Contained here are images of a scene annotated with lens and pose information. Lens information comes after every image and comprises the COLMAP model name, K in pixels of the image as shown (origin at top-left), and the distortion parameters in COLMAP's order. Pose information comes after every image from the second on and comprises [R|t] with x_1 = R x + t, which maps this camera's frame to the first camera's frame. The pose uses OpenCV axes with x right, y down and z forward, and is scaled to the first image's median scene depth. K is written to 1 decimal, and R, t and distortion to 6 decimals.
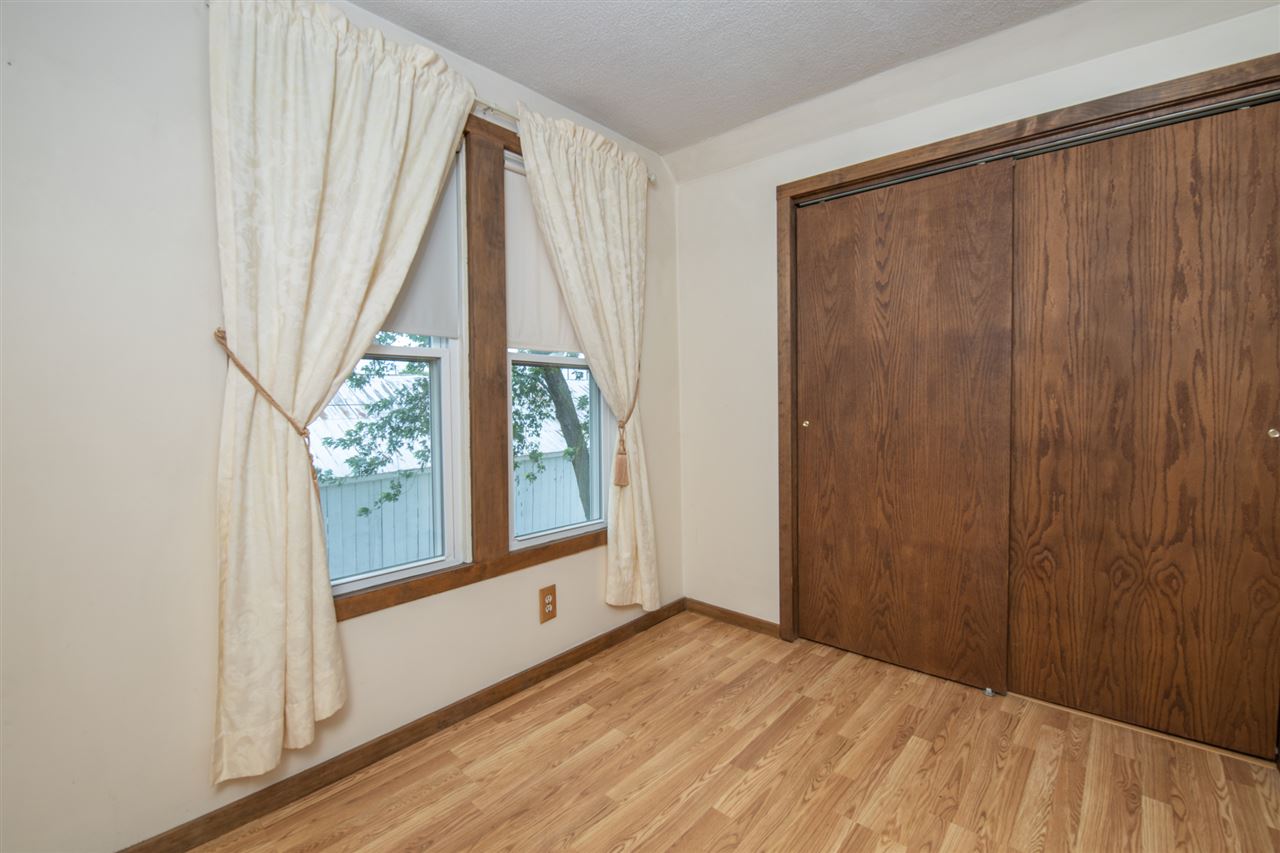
lens RADIAL K [[566.0, 0, 636.9], [0, 566.0, 398.1], [0, 0, 1]] dist [-0.003003, -0.000186]
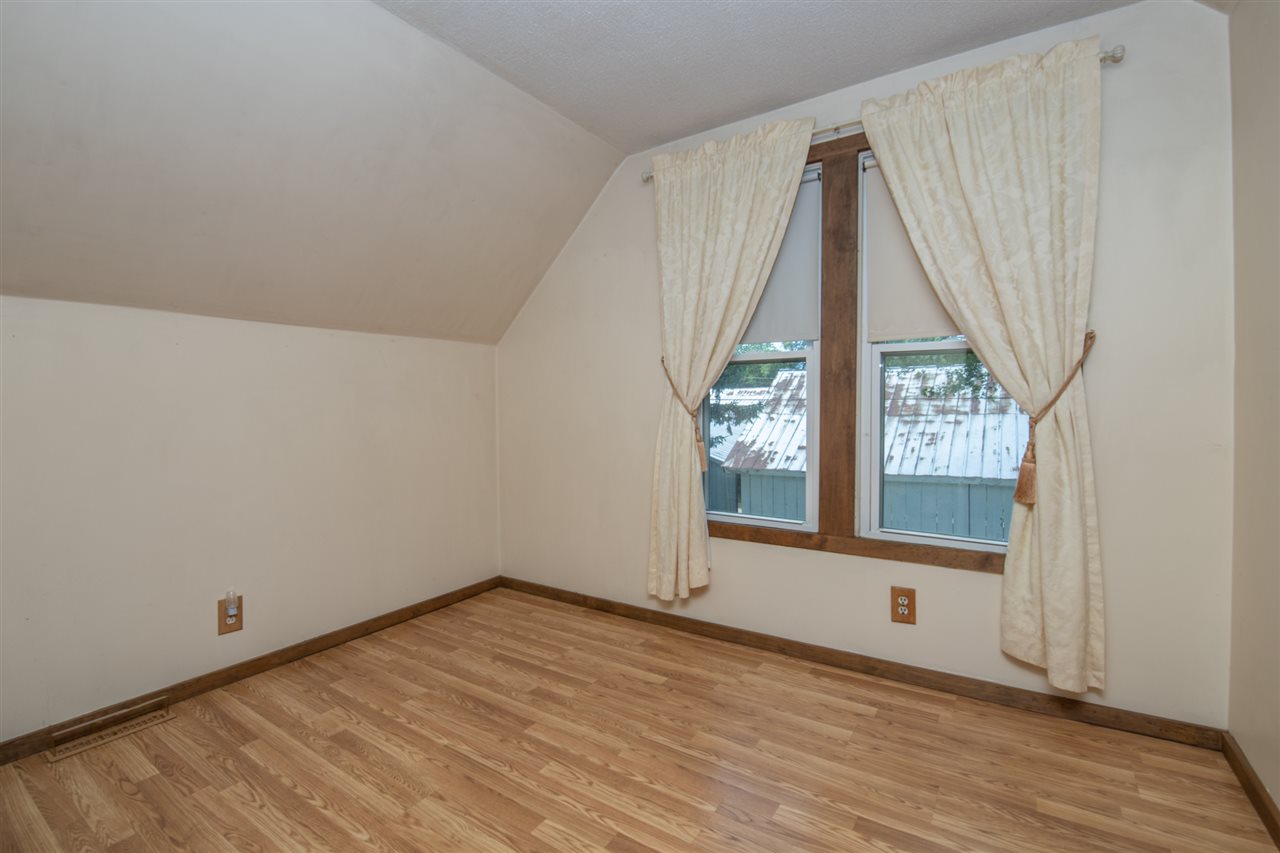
lens RADIAL K [[584.3, 0, 638.8], [0, 584.3, 406.4], [0, 0, 1]] dist [0.001620, -0.007797]
pose [[0.131206, 0.008263, -0.991321, 0.859110], [0.006627, 0.999936, 0.009212, 0.018274], [0.991333, -0.007779, 0.131143, 0.492172]]
